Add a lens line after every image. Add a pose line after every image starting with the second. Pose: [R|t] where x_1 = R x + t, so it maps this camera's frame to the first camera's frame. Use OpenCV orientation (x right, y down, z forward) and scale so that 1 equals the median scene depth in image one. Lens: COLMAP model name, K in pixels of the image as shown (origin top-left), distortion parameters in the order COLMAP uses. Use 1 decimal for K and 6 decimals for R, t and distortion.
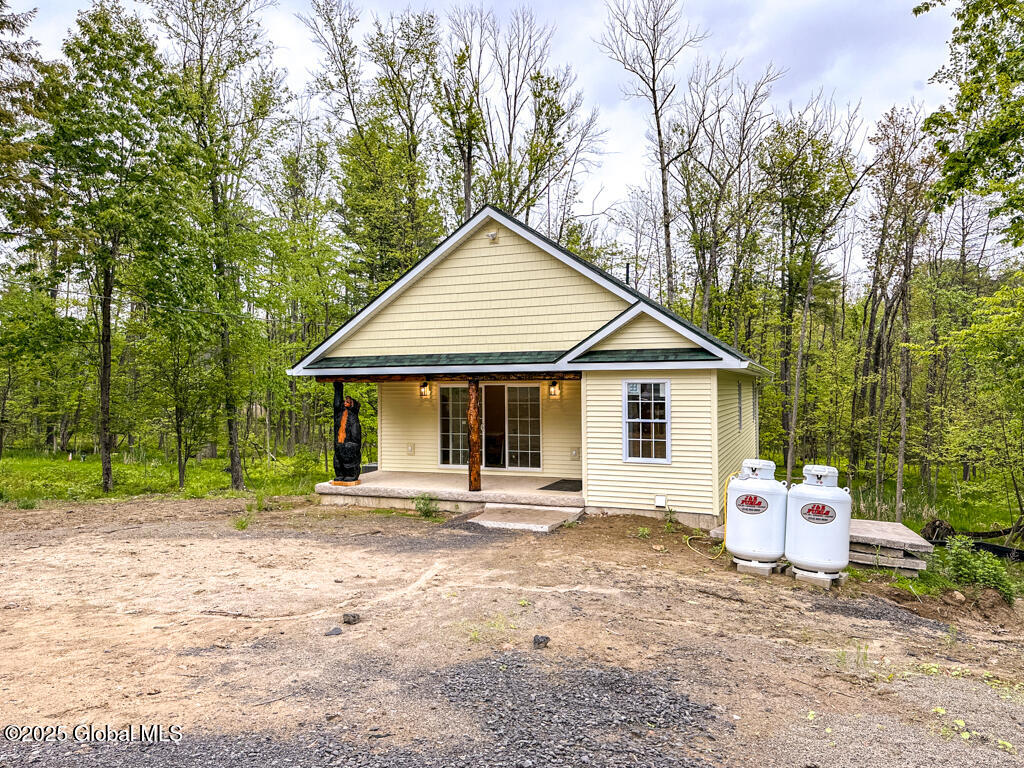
lens RADIAL K [[744.9, 0, 509.6], [0, 744.9, 349.3], [0, 0, 1]] dist [0.048475, -0.037144]
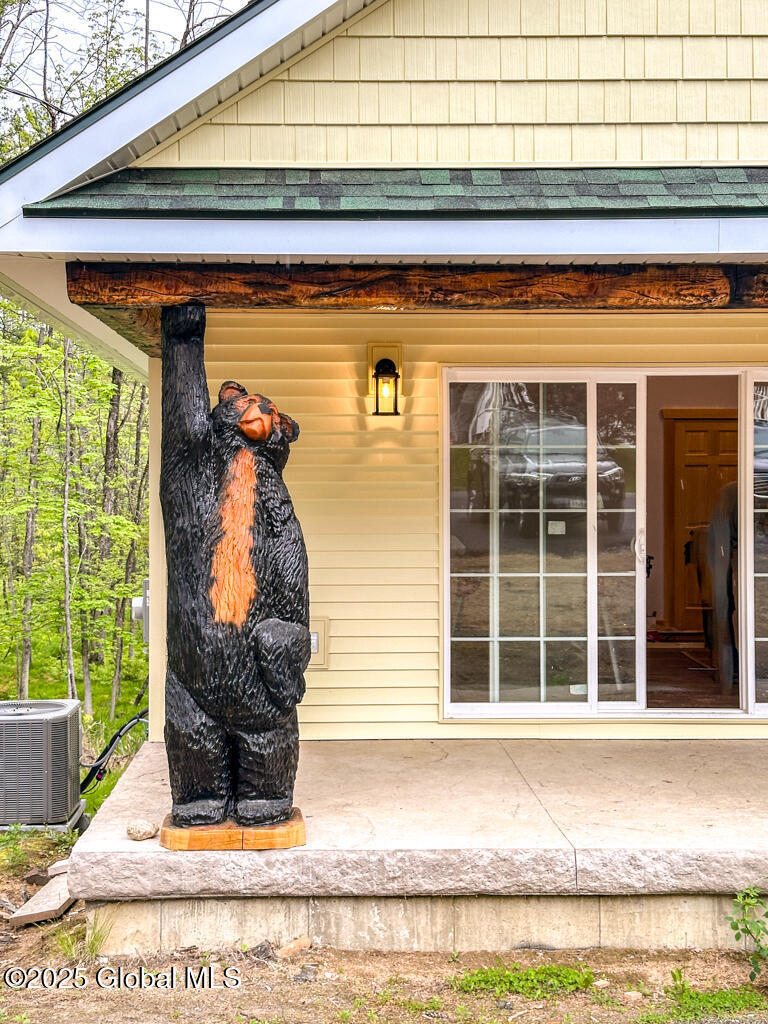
lens RADIAL K [[1469.5, 0, 368.0], [0, 1469.5, 506.8], [0, 0, 1]] dist [0.157515, -0.016203]
pose [[0.917731, 0.003854, 0.397183, -0.352560], [-0.026792, 0.998276, 0.052218, 0.077542], [-0.396297, -0.058563, 0.916253, 0.667389]]
